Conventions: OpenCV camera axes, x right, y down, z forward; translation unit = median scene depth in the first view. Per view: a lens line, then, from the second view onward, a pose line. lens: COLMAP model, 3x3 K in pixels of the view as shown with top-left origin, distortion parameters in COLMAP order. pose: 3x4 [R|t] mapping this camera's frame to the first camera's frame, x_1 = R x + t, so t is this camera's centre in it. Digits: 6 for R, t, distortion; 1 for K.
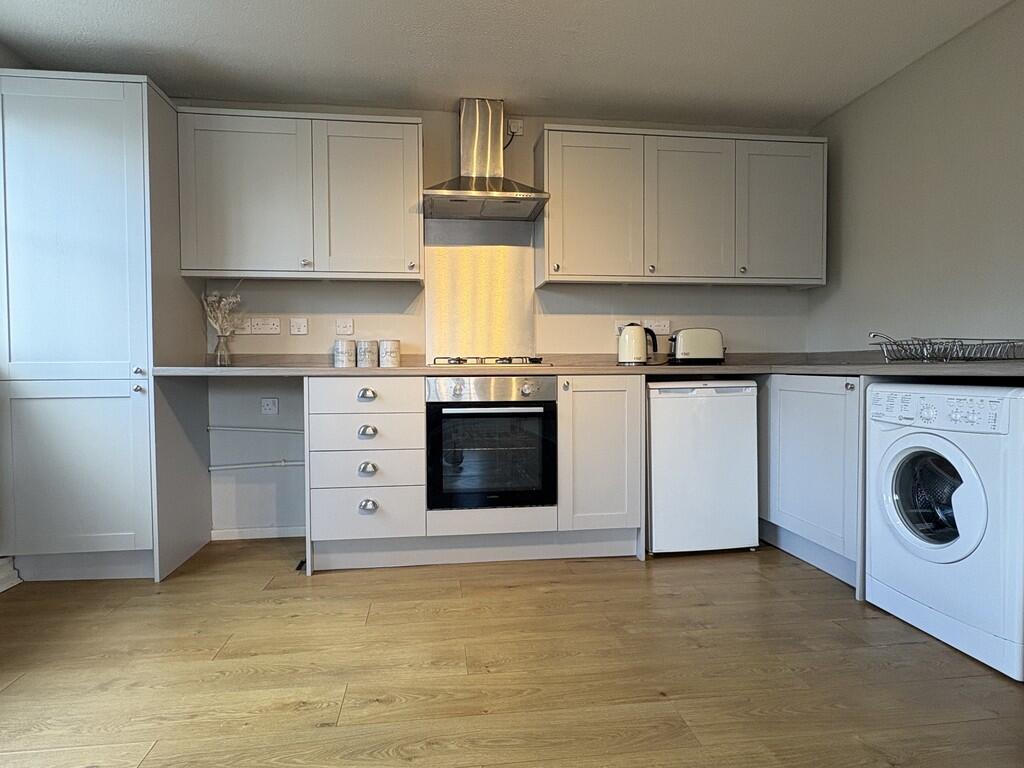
lens RADIAL K [[598.3, 0, 508.6], [0, 598.3, 383.4], [0, 0, 1]] dist [-0.000345, -0.000002]
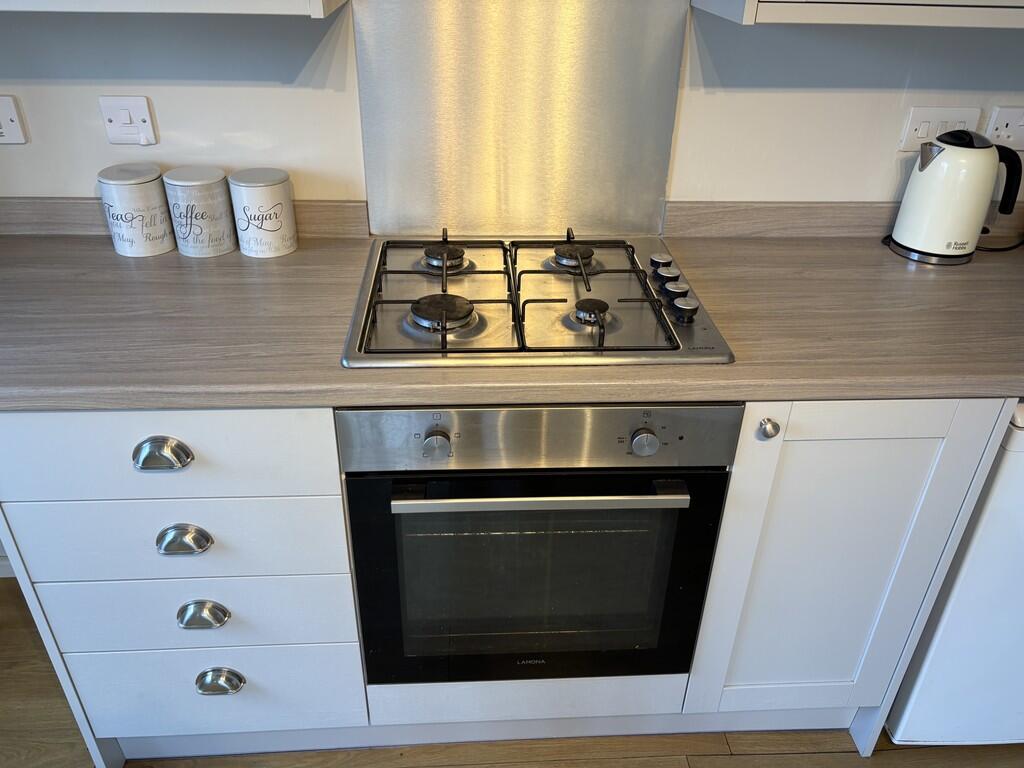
lens RADIAL K [[776.2, 0, 517.5], [0, 776.2, 384.1], [0, 0, 1]] dist [0.043975, -0.045329]
pose [[0.997362, 0.060397, -0.040266, -0.024467], [-0.033170, 0.872618, 0.487276, -0.217886], [0.064566, -0.484655, 0.872319, 0.619225]]
